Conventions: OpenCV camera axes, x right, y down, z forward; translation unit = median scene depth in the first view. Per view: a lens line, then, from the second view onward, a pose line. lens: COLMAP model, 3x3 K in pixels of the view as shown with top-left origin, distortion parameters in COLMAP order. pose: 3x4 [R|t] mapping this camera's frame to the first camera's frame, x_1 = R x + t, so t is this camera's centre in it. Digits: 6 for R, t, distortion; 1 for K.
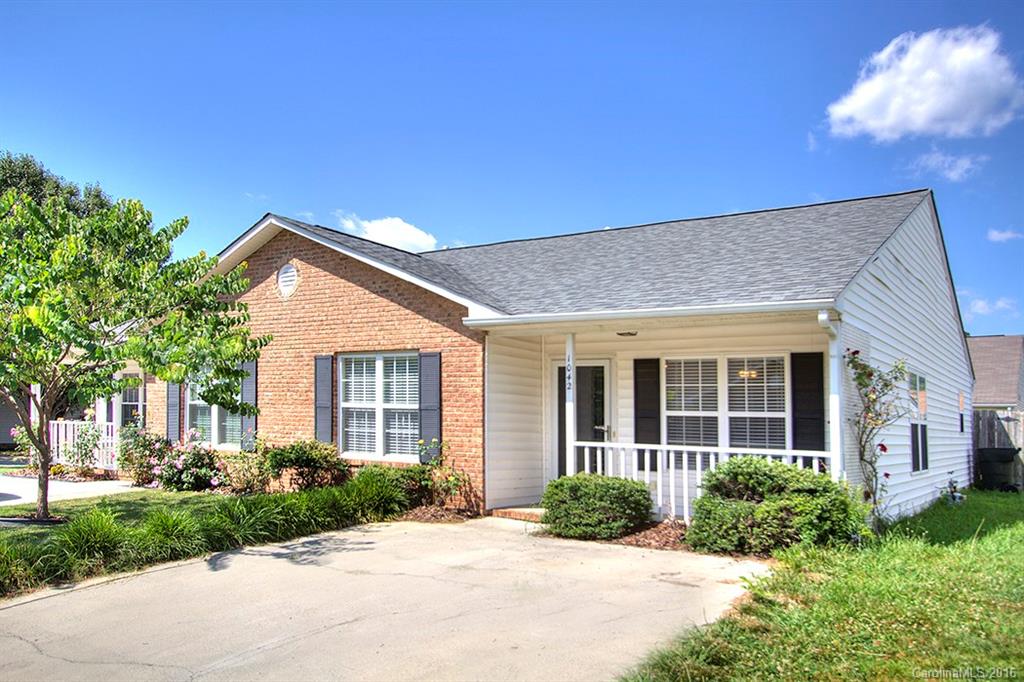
lens RADIAL K [[816.2, 0, 512.6], [0, 816.2, 397.8], [0, 0, 1]] dist [0.009686, -0.000464]
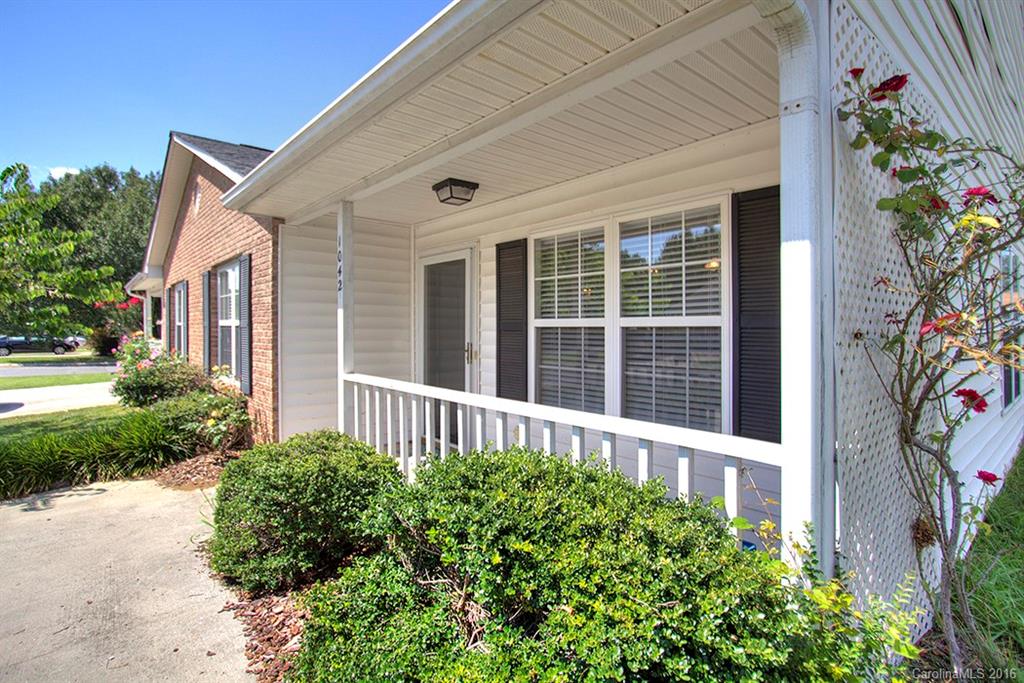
lens RADIAL K [[502.7, 0, 478.6], [0, 502.7, 342.7], [0, 0, 1]] dist [-0.000268, 0.000013]
pose [[0.959279, -0.022740, -0.281544, 0.254720], [0.040113, 0.997619, 0.056095, 0.010246], [0.279598, -0.065105, 0.957907, 0.608379]]
